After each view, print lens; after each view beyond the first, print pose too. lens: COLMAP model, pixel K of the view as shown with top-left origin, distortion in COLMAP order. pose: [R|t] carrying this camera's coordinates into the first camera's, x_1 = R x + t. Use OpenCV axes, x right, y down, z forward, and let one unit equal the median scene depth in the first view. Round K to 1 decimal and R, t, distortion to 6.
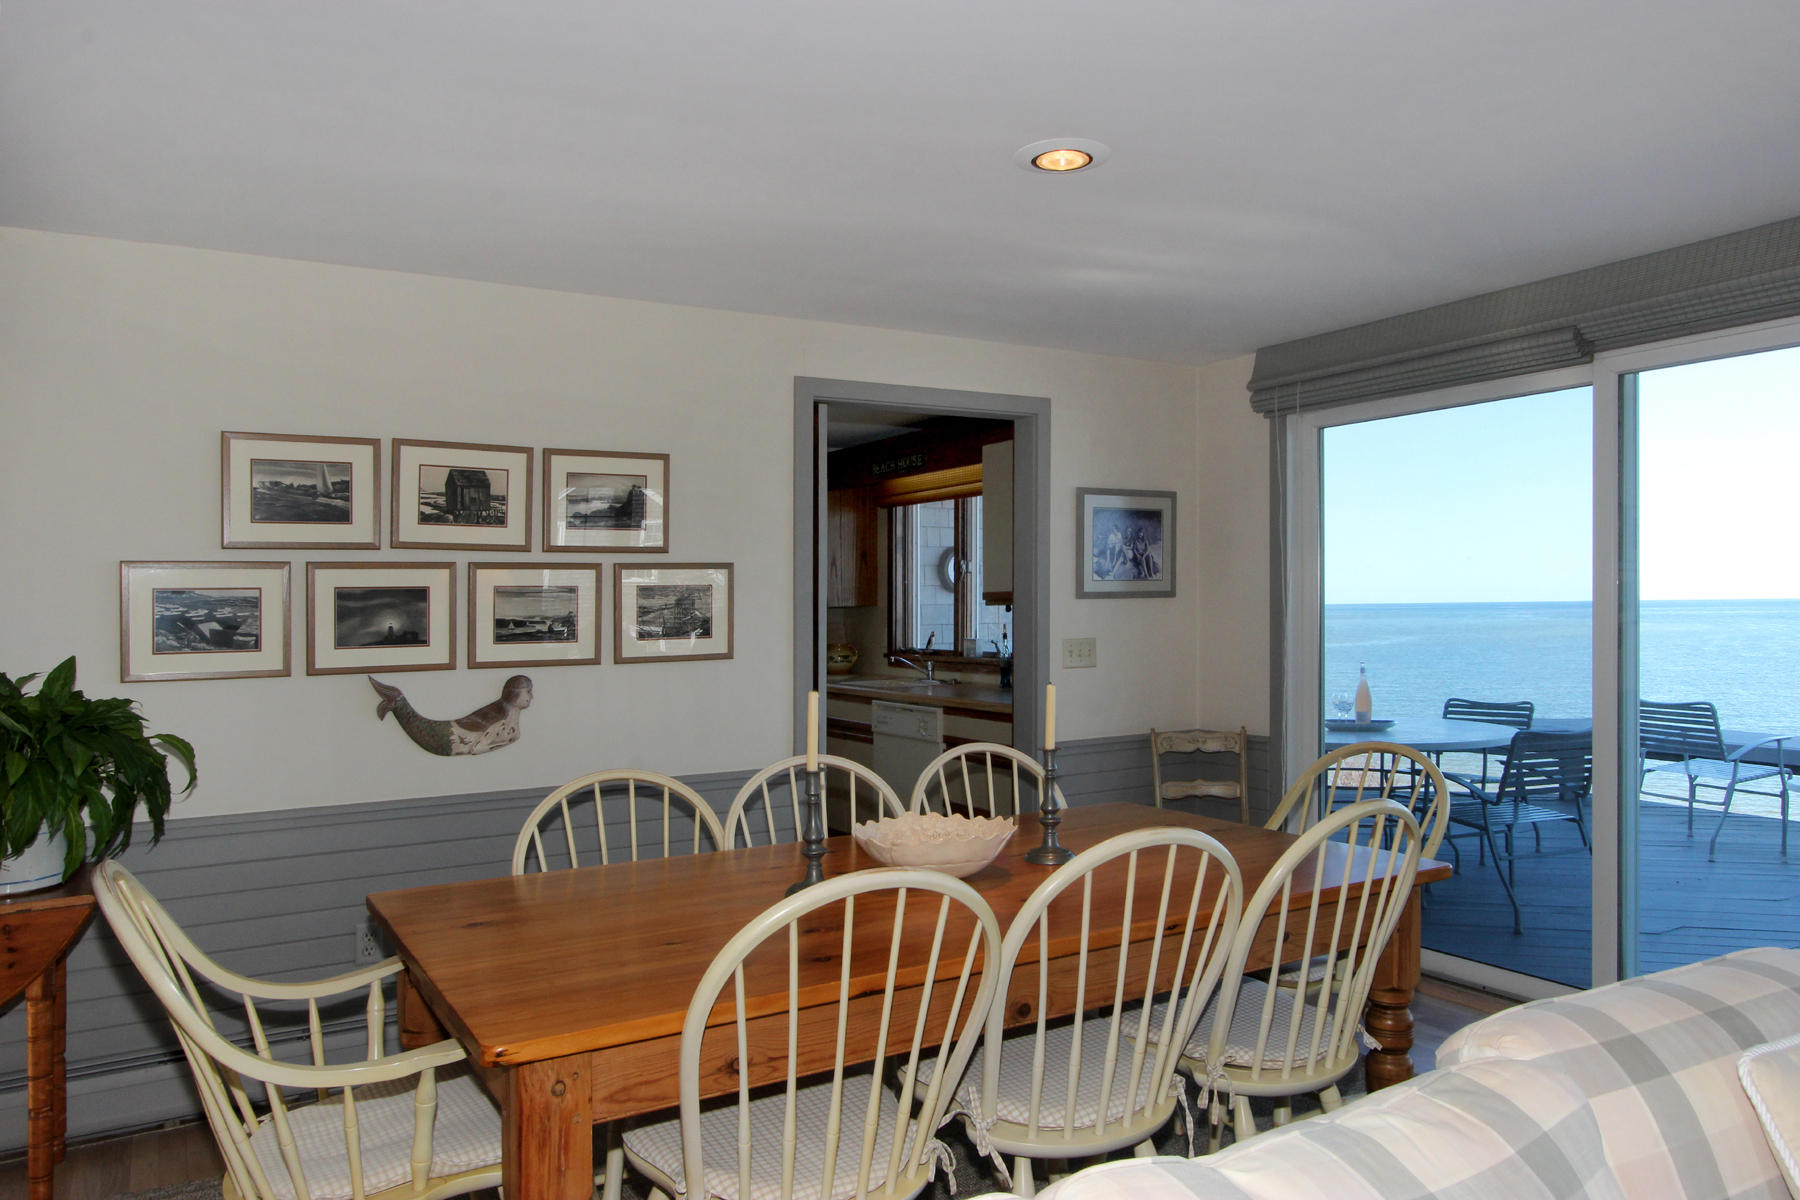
lens RADIAL K [[1264.1, 0, 900.0], [0, 1264.1, 600.0], [0, 0, 1]] dist [0.004408, 0.003887]
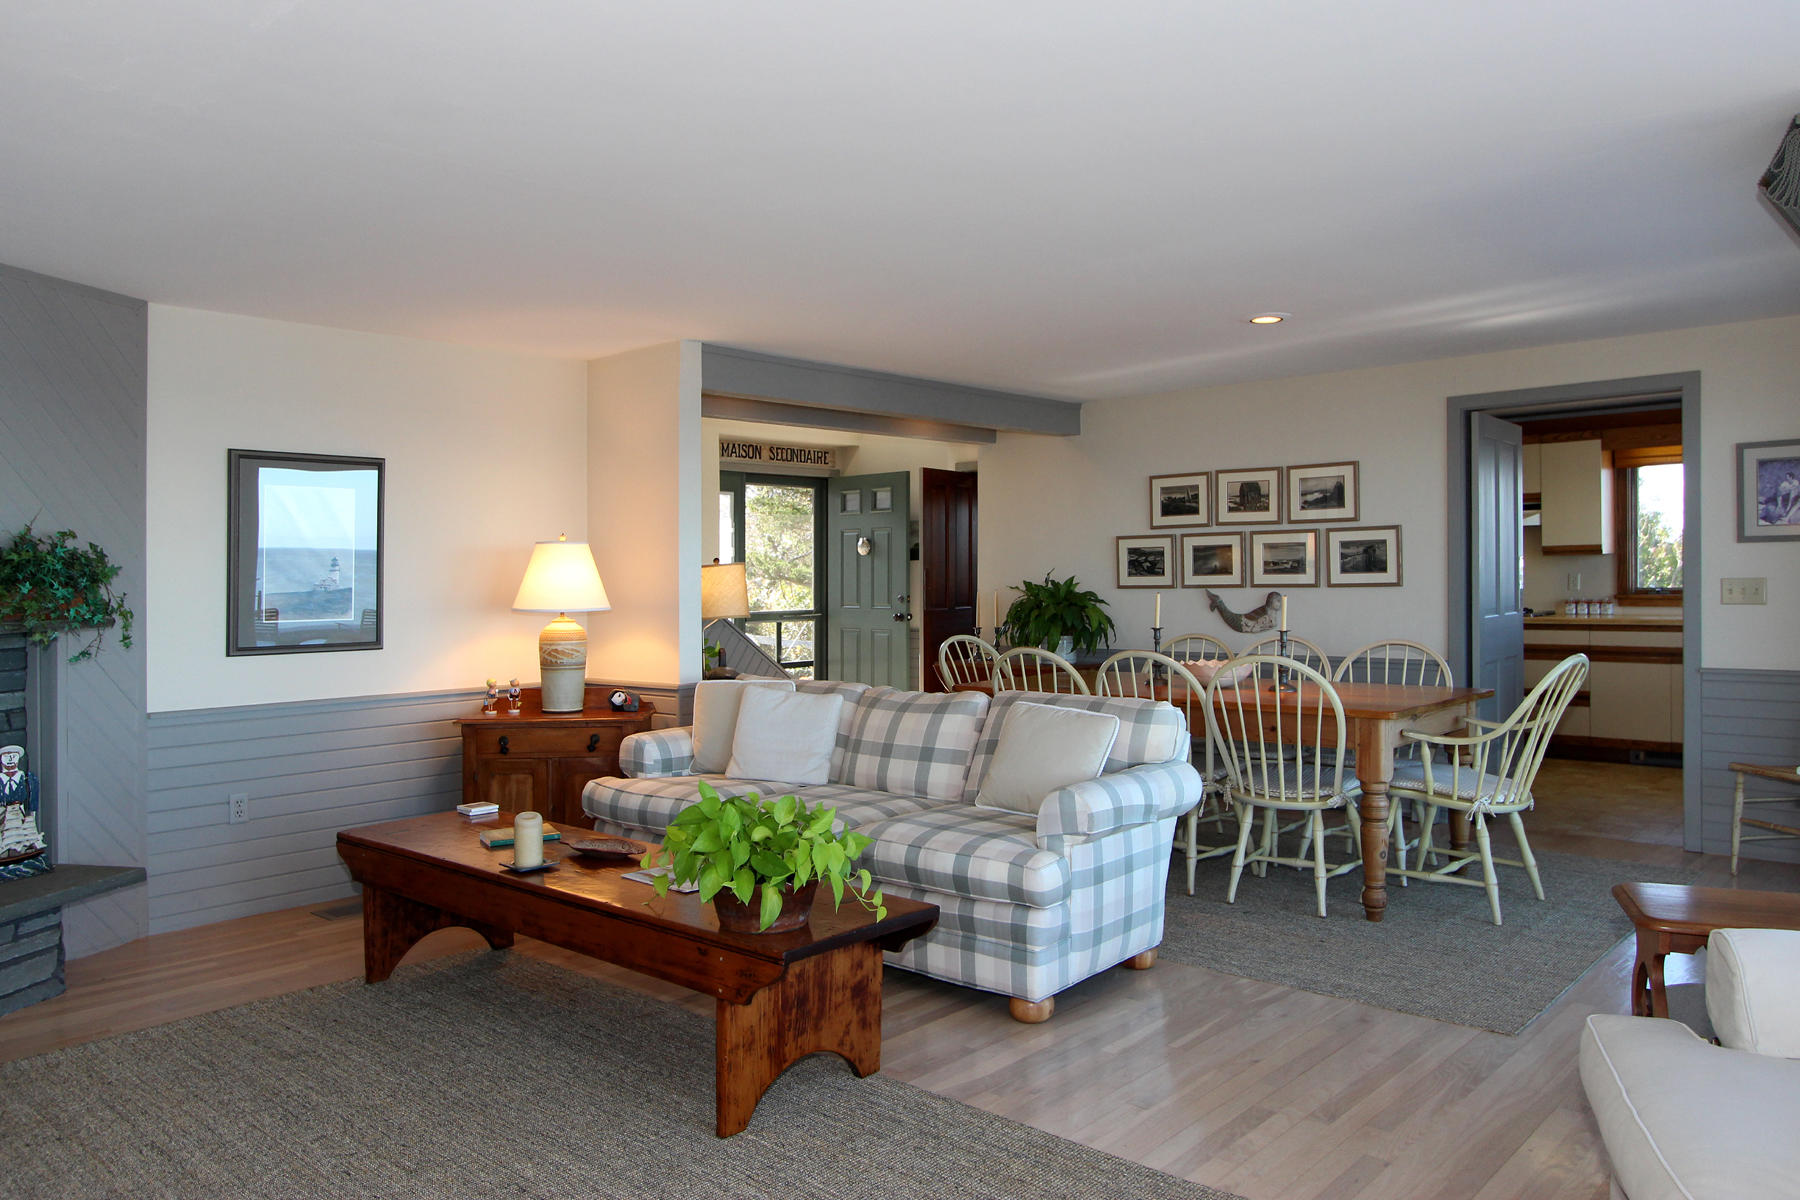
lens RADIAL K [[1264.1, 0, 900.0], [0, 1264.1, 600.0], [0, 0, 1]] dist [0.004408, 0.003887]
pose [[0.288433, 0.008747, -0.957460, 1.311074], [-0.011041, 0.999922, 0.005809, 0.067572], [0.957436, 0.008895, 0.288507, -0.048826]]
